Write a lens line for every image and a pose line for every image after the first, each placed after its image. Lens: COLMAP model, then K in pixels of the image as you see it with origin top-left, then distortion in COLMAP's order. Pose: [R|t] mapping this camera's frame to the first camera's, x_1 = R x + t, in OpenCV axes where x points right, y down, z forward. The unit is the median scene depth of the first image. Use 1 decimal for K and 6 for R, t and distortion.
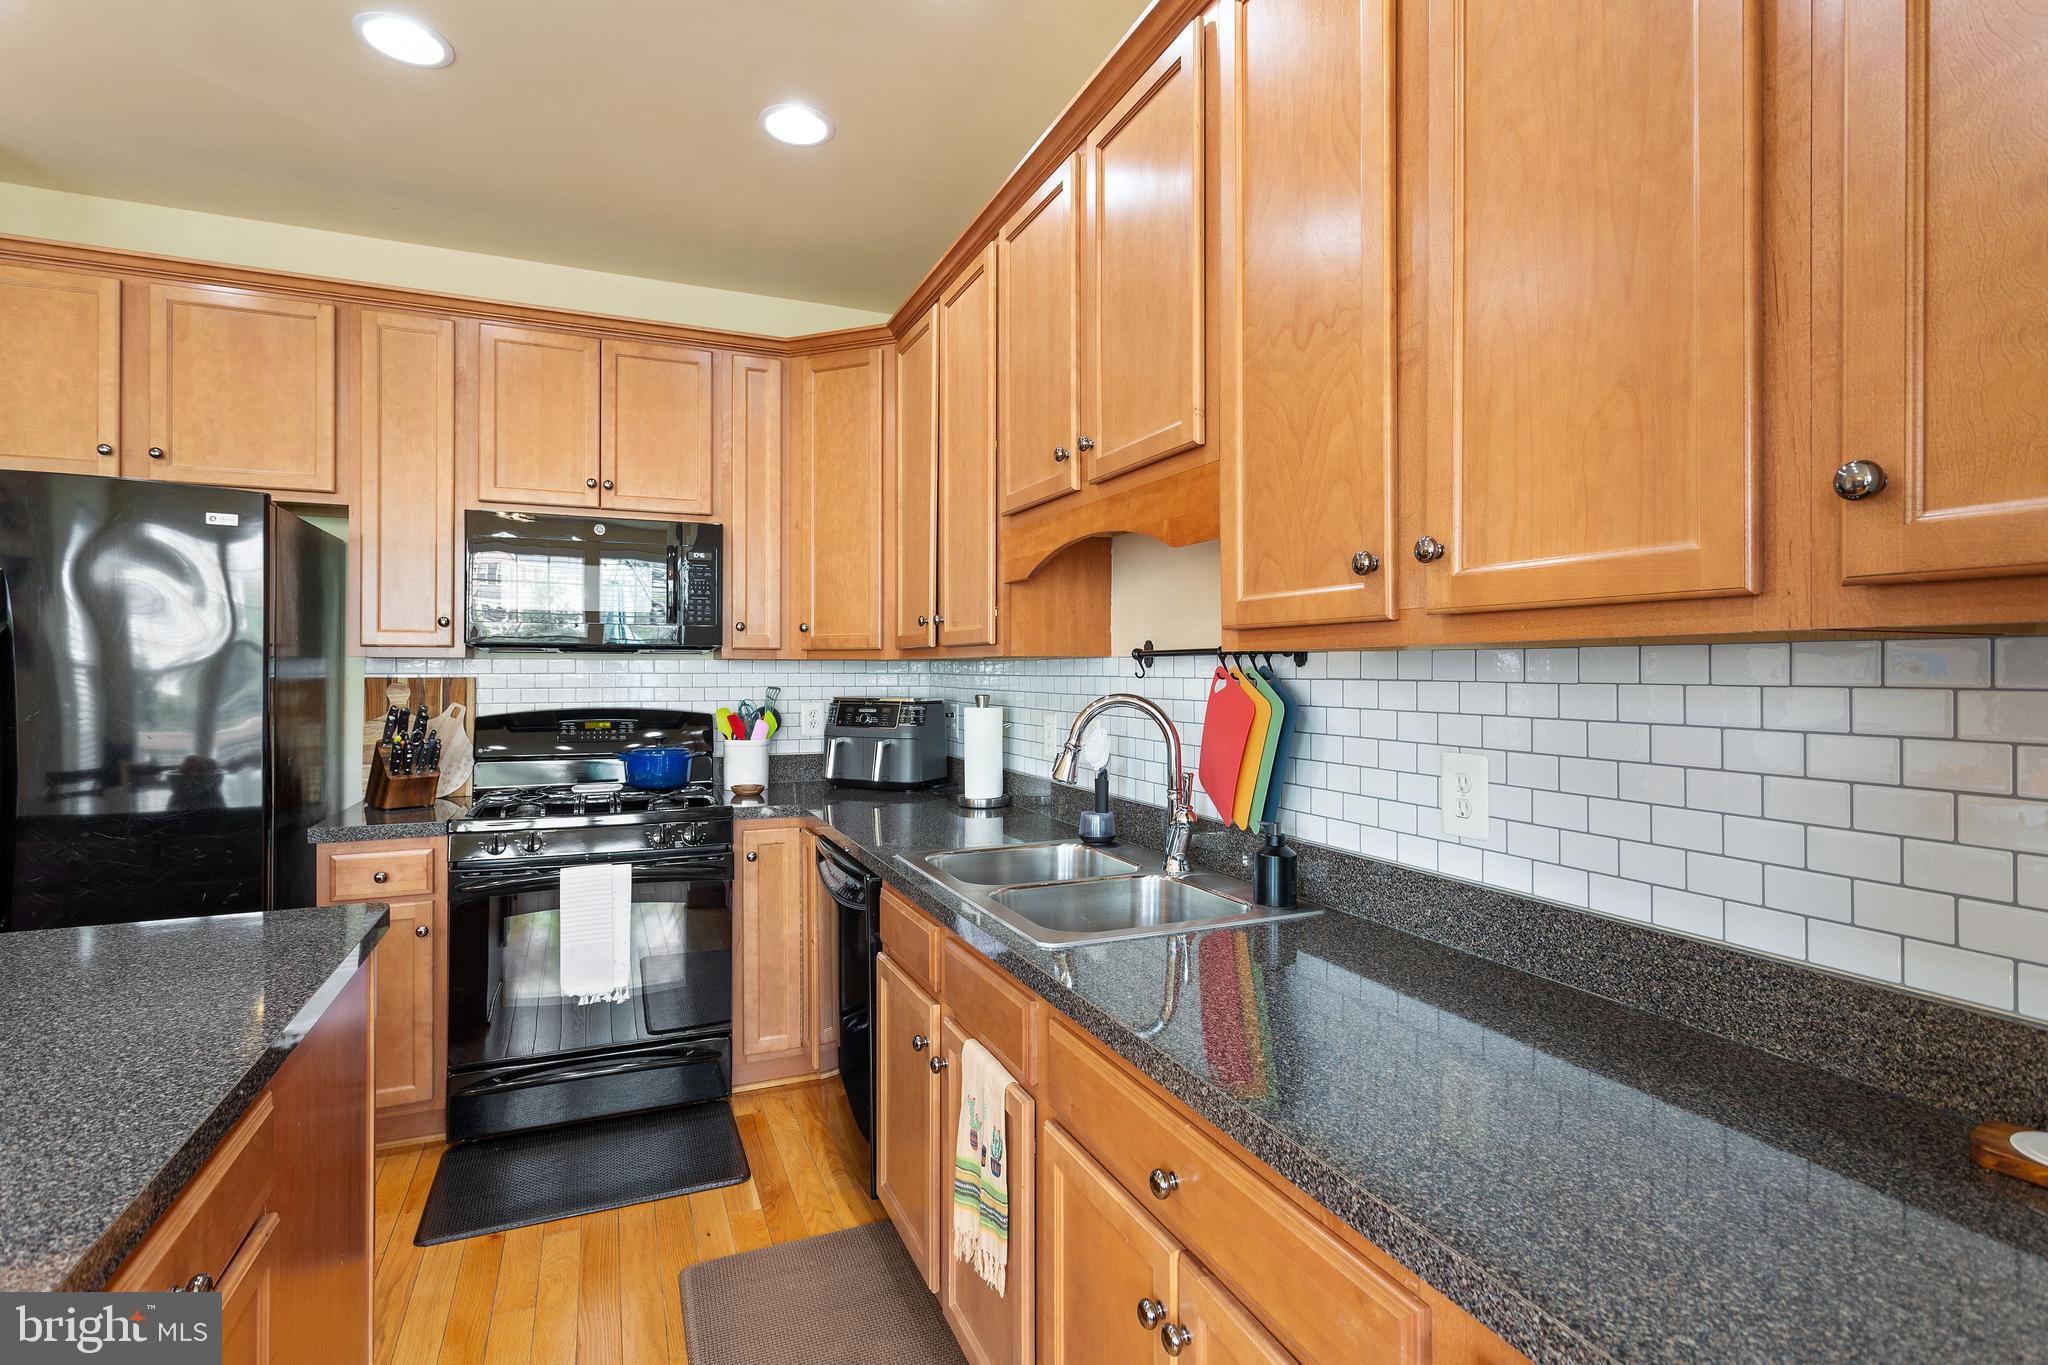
lens RADIAL K [[986.1, 0, 1026.1], [0, 986.1, 670.1], [0, 0, 1]] dist [0.002429, 0.001808]
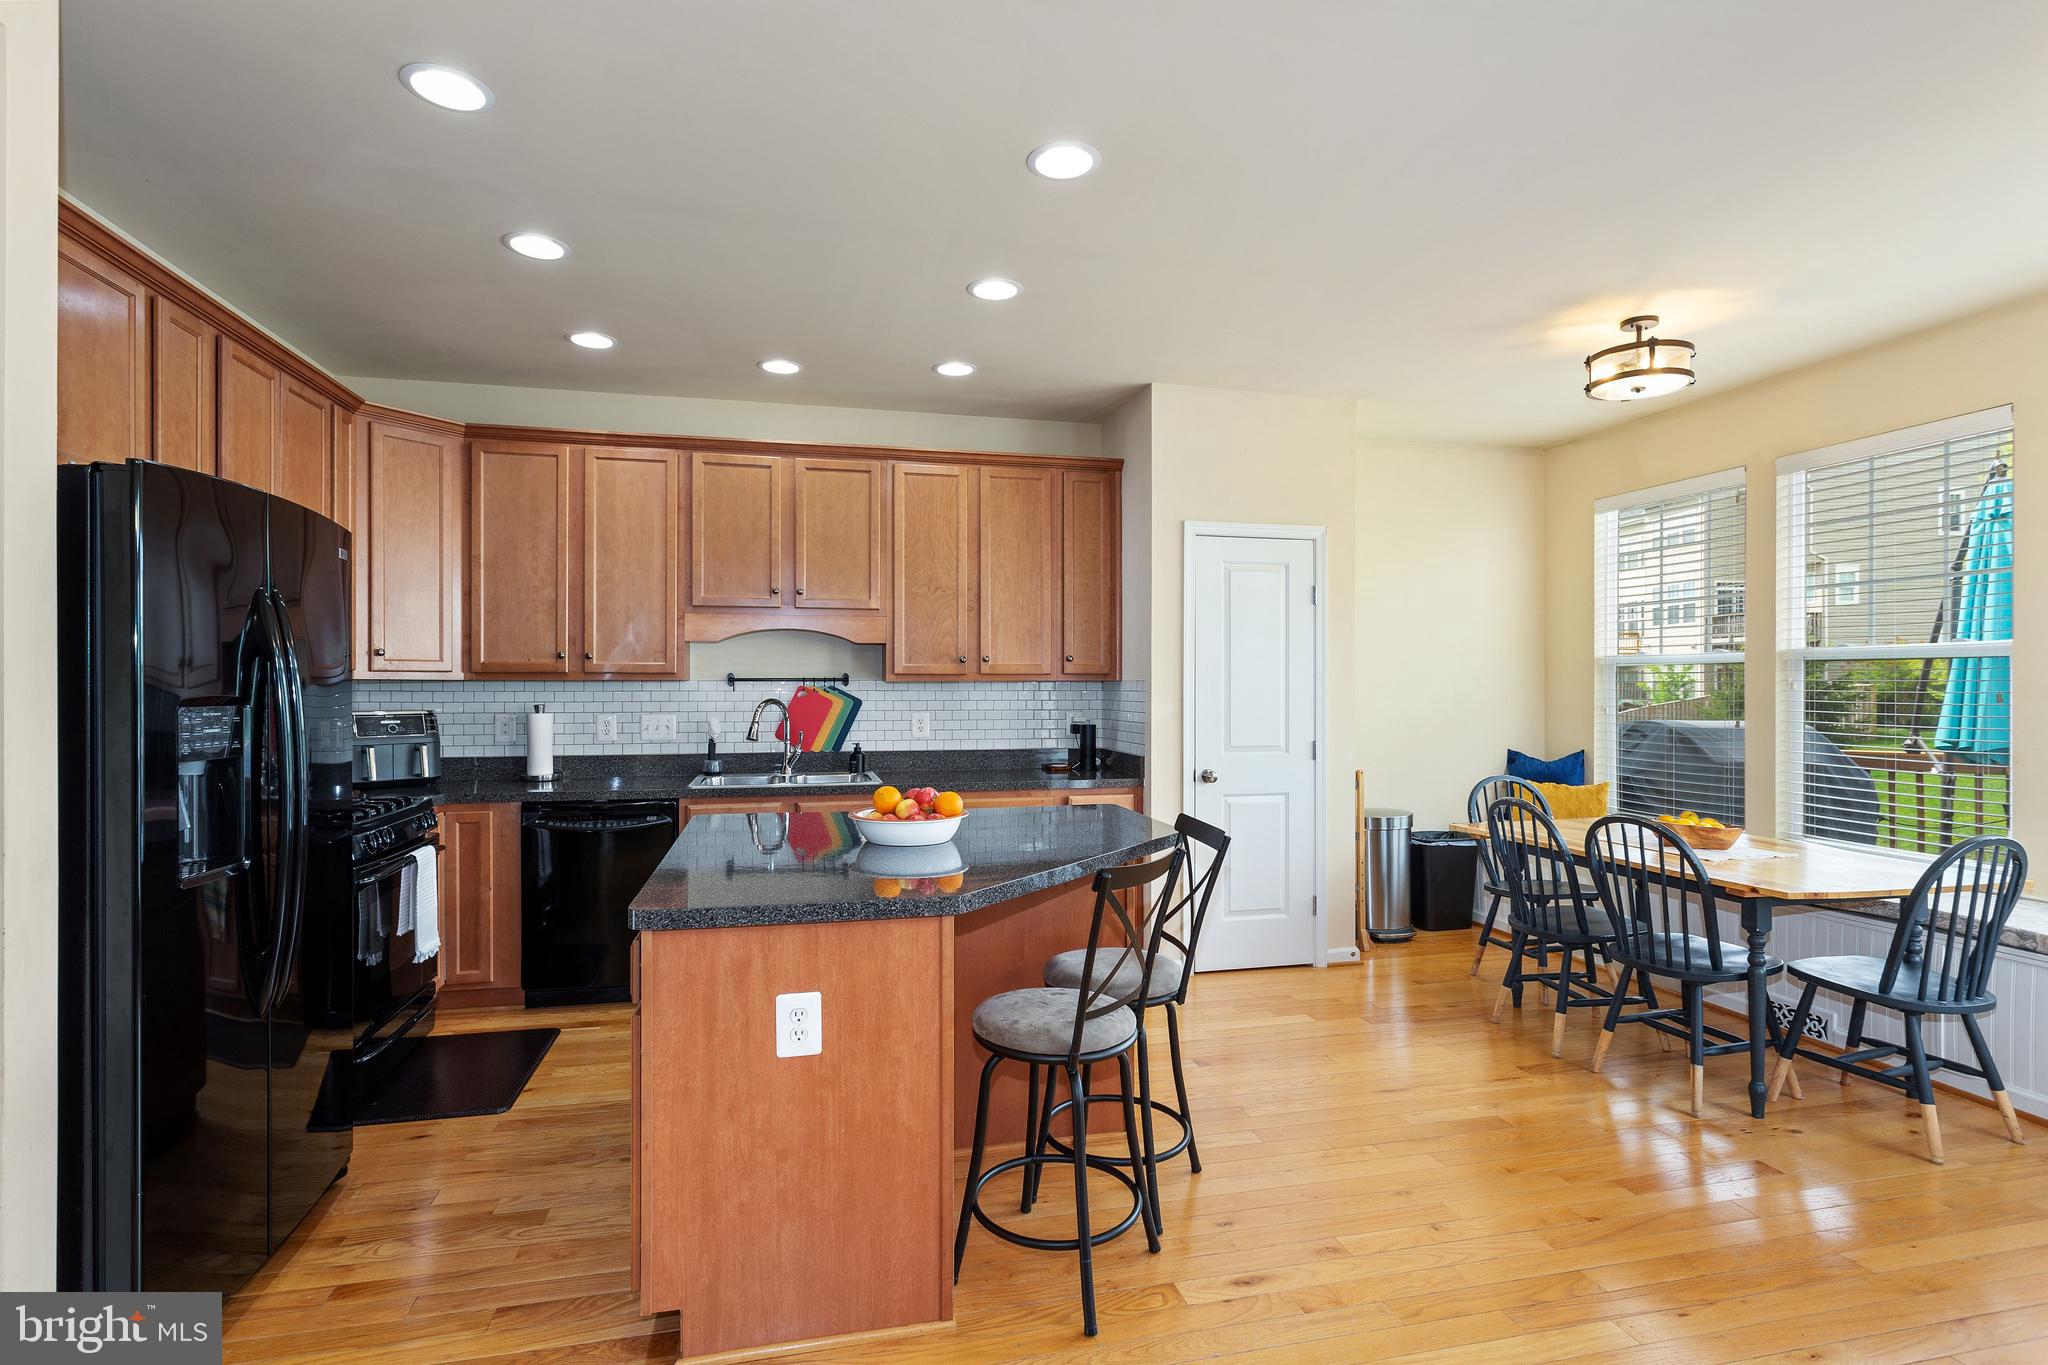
lens RADIAL K [[986.1, 0, 1022.7], [0, 986.1, 680.3], [0, 0, 1]] dist [0.002429, 0.001808]
pose [[0.163490, 0.001577, 0.986544, -1.798733], [-0.000271, 0.999999, -0.001554, -0.011691], [-0.986545, -0.000014, 0.163491, 0.075466]]
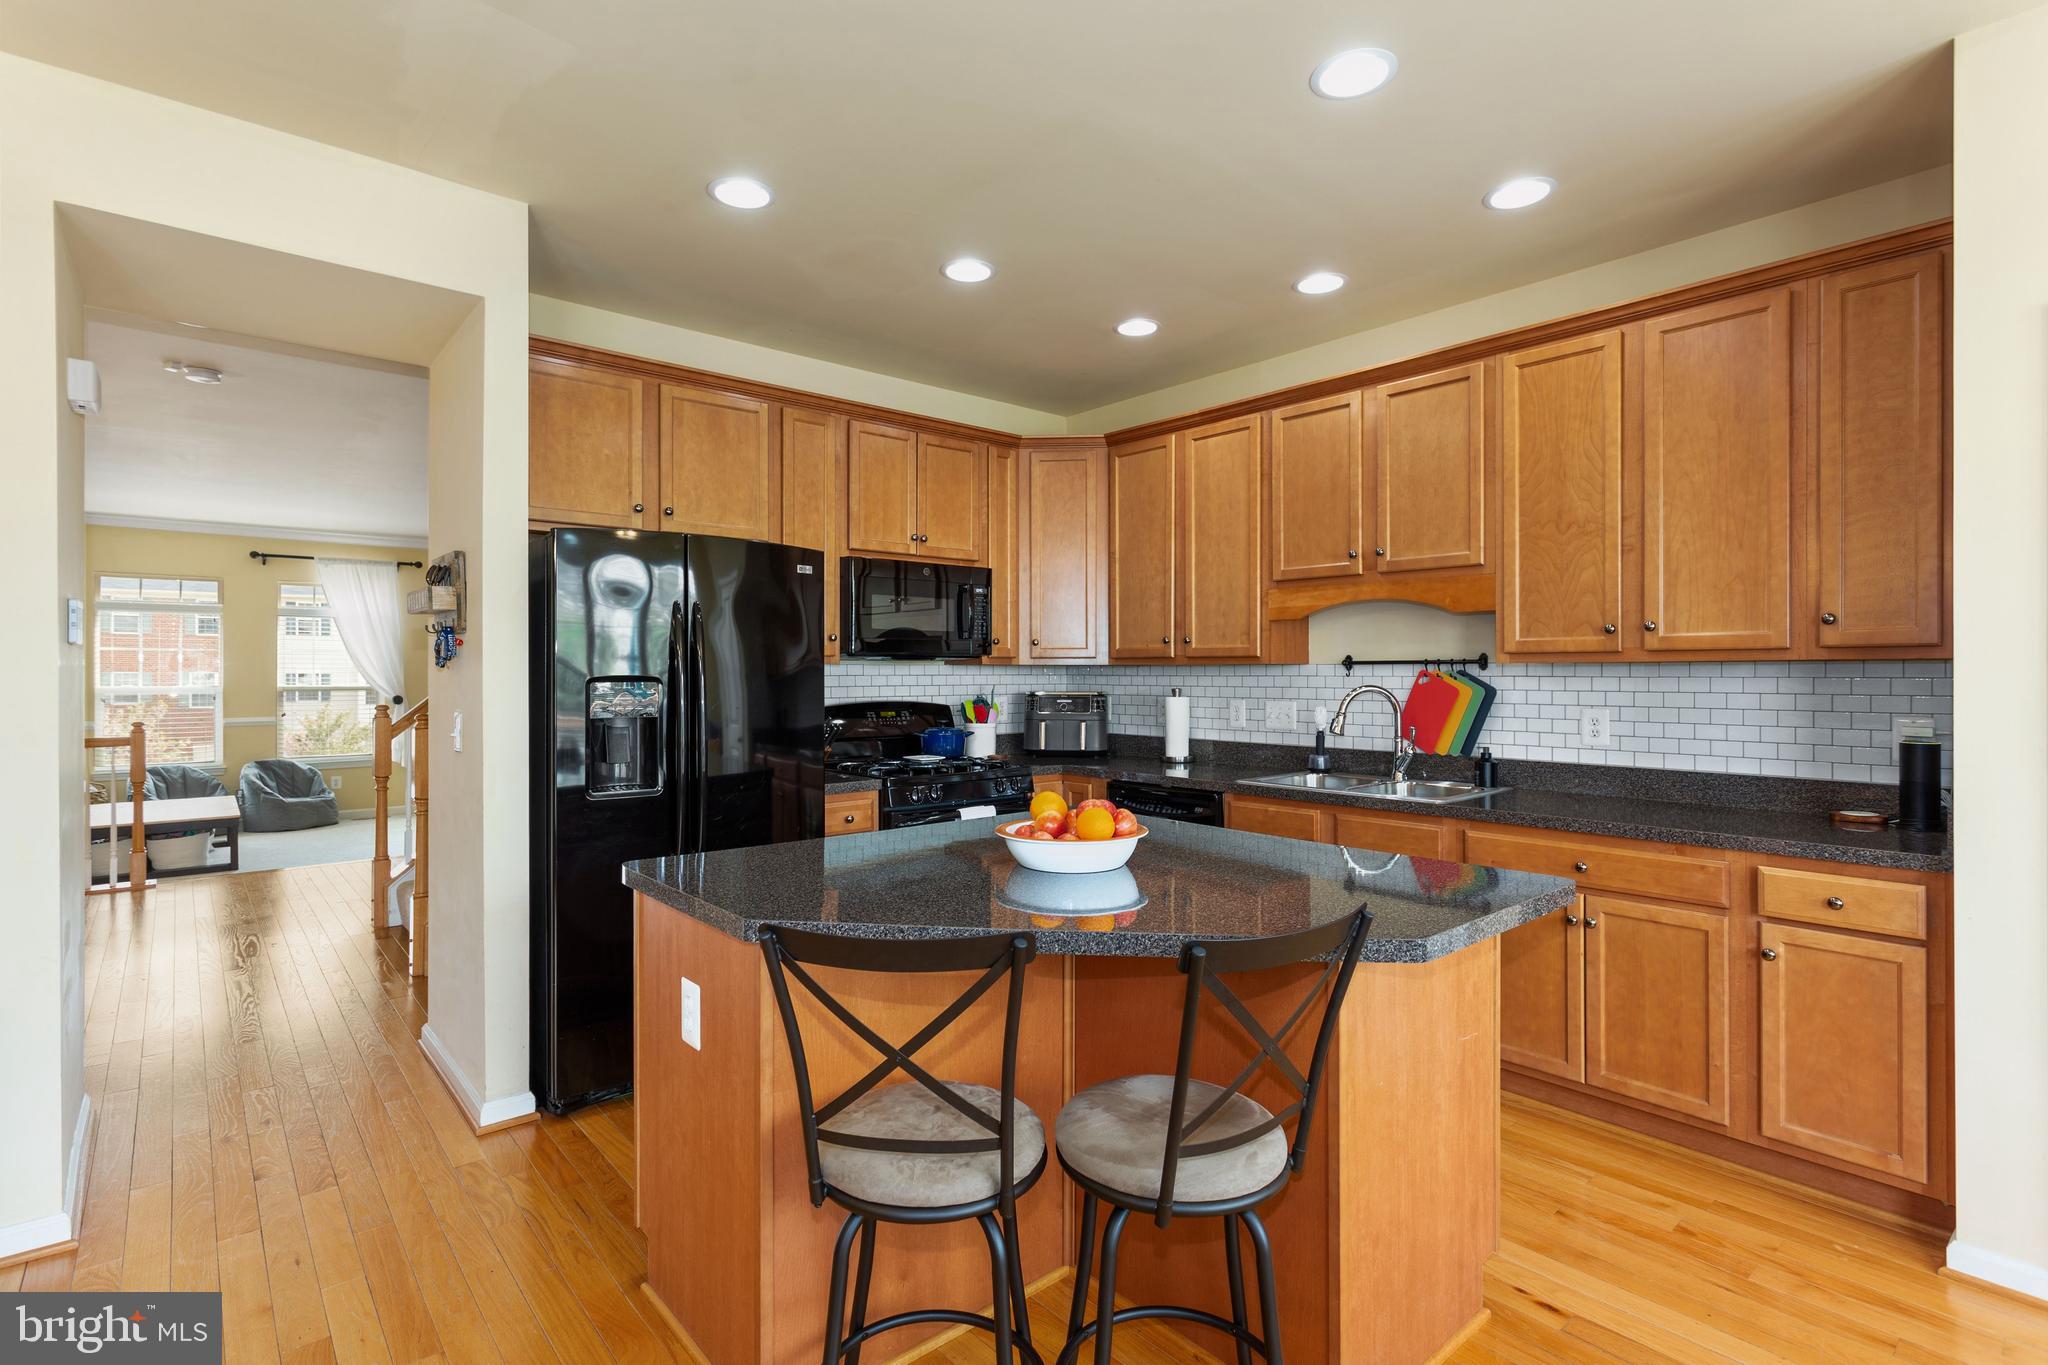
lens RADIAL K [[986.1, 0, 1021.6], [0, 986.1, 674.6], [0, 0, 1]] dist [0.002429, 0.001808]
pose [[0.950927, -0.003775, 0.309391, -0.972464], [0.002739, 0.999989, 0.003784, -0.003647], [-0.309402, -0.002751, 0.950927, -0.480322]]
